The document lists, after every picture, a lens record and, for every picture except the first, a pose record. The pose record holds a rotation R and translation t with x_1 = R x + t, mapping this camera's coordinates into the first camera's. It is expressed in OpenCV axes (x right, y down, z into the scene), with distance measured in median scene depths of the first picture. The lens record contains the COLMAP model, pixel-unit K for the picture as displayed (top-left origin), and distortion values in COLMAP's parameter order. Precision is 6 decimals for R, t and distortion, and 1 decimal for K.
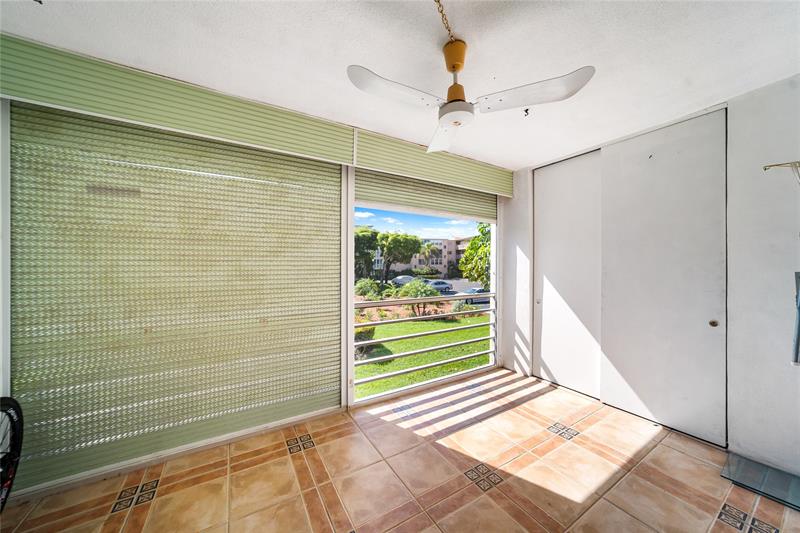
lens RADIAL K [[284.0, 0, 398.8], [0, 284.0, 265.7], [0, 0, 1]] dist [-0.003343, 0.000489]
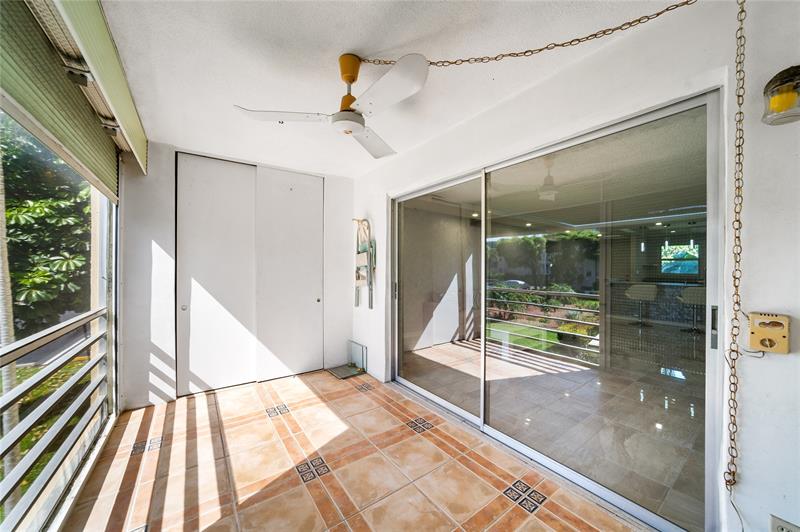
lens RADIAL K [[284.0, 0, 396.1], [0, 284.0, 268.3], [0, 0, 1]] dist [-0.003343, 0.000489]
pose [[-0.082486, -0.002588, 0.996589, -0.502100], [-0.003872, 0.999990, 0.002276, 0.001934], [-0.996585, -0.003671, -0.082495, 0.515276]]
